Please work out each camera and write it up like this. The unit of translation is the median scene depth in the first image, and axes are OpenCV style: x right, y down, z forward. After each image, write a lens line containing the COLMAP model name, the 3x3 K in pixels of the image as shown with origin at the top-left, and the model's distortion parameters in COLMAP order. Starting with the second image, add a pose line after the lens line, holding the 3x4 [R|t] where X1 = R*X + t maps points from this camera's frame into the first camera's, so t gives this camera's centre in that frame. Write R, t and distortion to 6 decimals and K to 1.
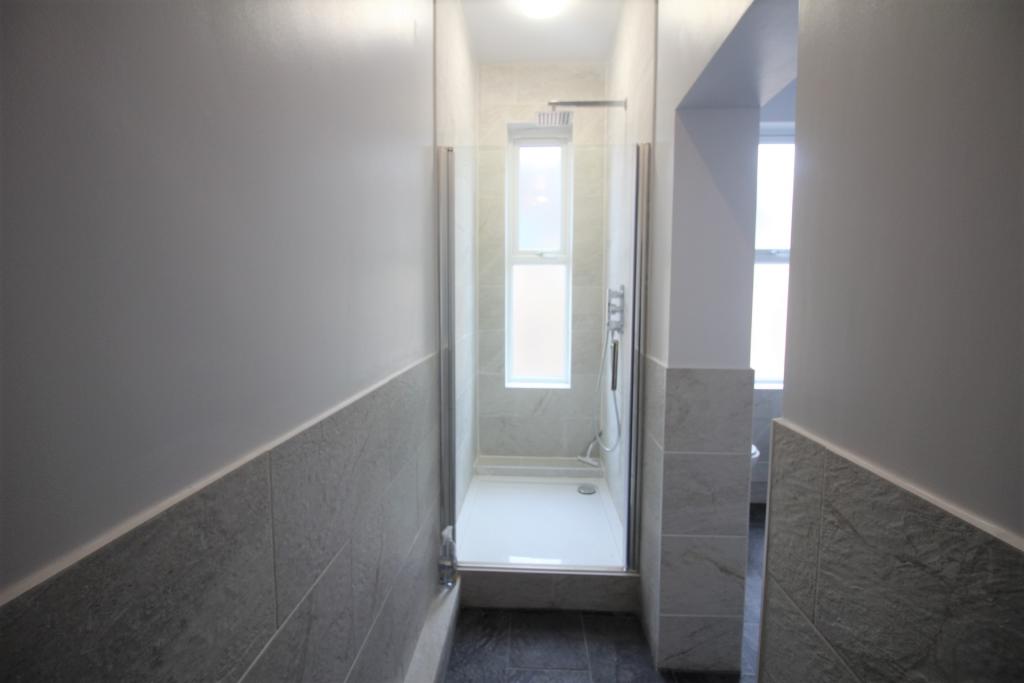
lens RADIAL K [[471.8, 0, 511.5], [0, 471.8, 329.2], [0, 0, 1]] dist [-0.001193, -0.000323]
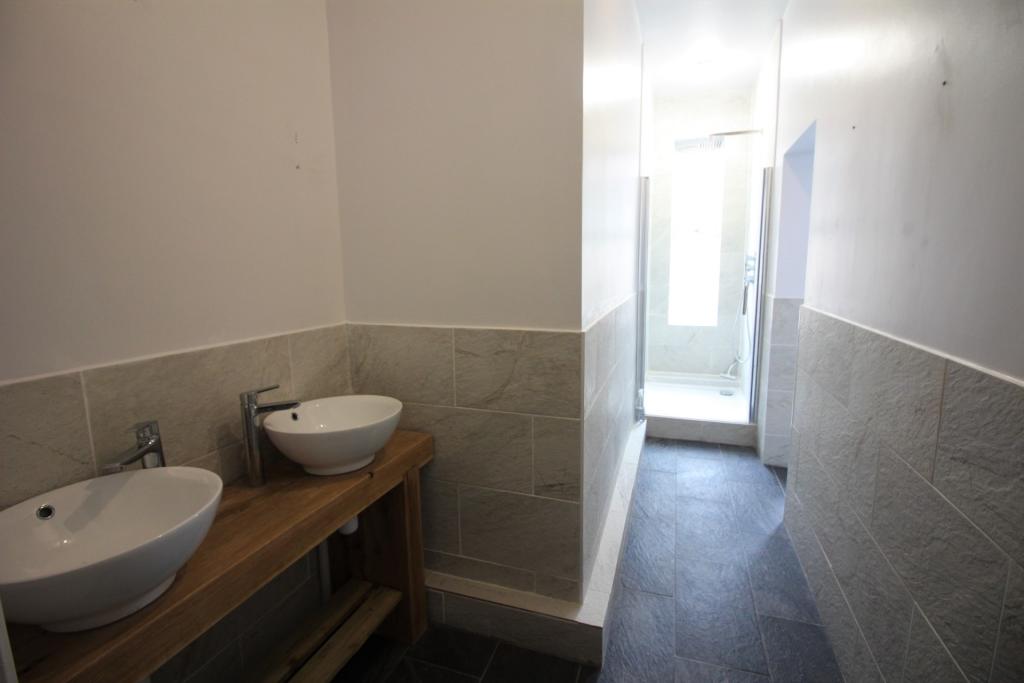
lens RADIAL K [[471.8, 0, 511.5], [0, 471.8, 329.2], [0, 0, 1]] dist [-0.001193, -0.000323]
pose [[0.958272, 0.023149, -0.284918, -0.097982], [-0.003086, 0.997495, 0.070663, 0.060265], [0.285840, -0.066835, 0.955944, -0.843514]]
